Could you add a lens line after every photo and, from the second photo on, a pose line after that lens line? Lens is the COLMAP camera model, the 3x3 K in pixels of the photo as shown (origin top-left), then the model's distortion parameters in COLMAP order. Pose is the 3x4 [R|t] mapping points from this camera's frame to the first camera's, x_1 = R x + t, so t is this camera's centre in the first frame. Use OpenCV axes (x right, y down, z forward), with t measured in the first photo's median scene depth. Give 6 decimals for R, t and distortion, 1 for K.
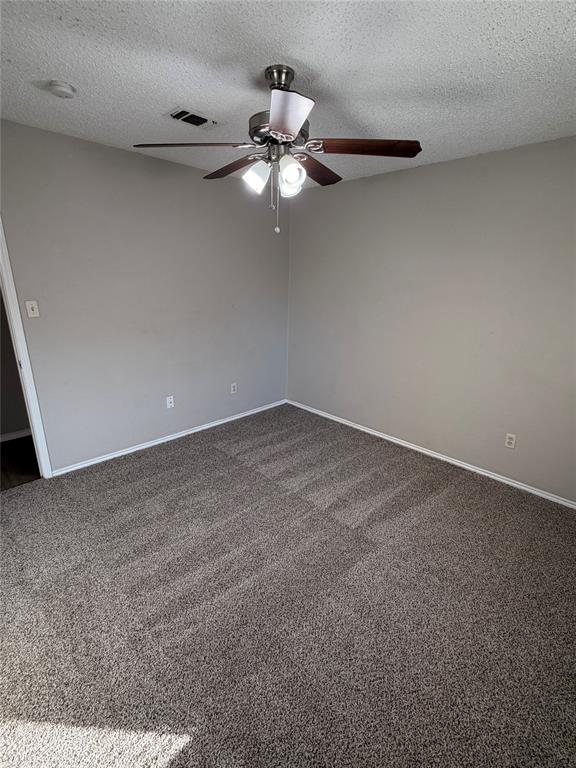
lens RADIAL K [[358.9, 0, 286.8], [0, 358.9, 380.4], [0, 0, 1]] dist [0.000293, 0.000309]
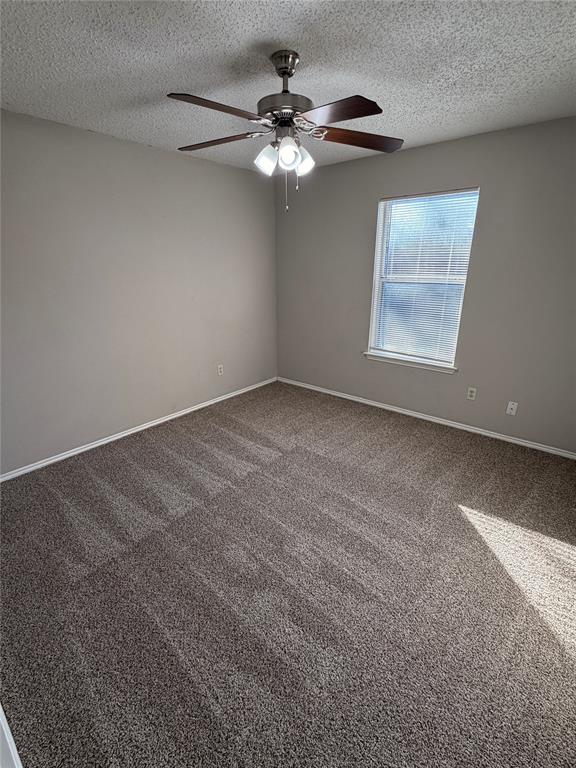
lens RADIAL K [[363.7, 0, 284.4], [0, 363.7, 385.2], [0, 0, 1]] dist [0.000508, 0.000361]
pose [[-0.094266, -0.344708, 0.933965, -0.748764], [0.285898, 0.889252, 0.357061, -0.214370], [-0.953612, 0.300677, 0.014725, 0.710831]]
